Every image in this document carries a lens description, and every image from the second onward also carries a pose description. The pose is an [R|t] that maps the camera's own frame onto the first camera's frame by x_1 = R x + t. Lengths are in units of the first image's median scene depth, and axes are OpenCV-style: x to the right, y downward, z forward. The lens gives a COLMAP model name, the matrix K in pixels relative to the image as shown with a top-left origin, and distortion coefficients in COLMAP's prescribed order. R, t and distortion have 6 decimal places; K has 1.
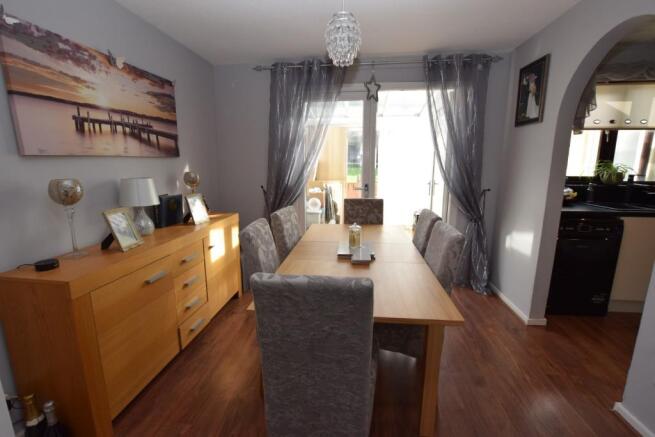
lens RADIAL K [[291.5, 0, 327.5], [0, 291.5, 218.5], [0, 0, 1]] dist [-0.002111, 0.000136]
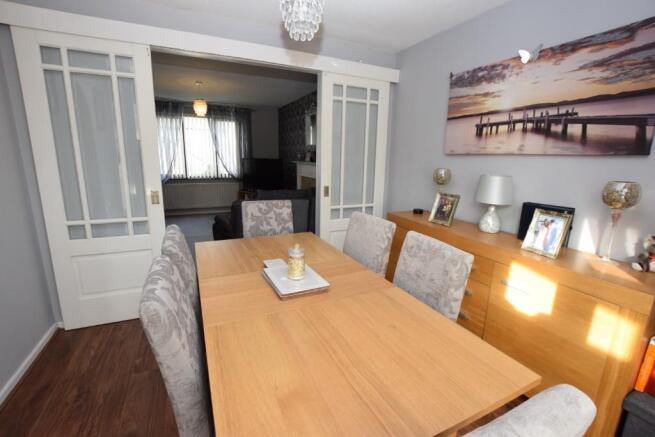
lens RADIAL K [[291.5, 0, 327.5], [0, 291.5, 218.5], [0, 0, 1]] dist [-0.002111, 0.000136]
pose [[-0.846089, 0.099866, -0.523604, 0.408737], [-0.122191, 0.919799, 0.372879, -0.324539], [0.518848, 0.379468, -0.766029, 1.614321]]
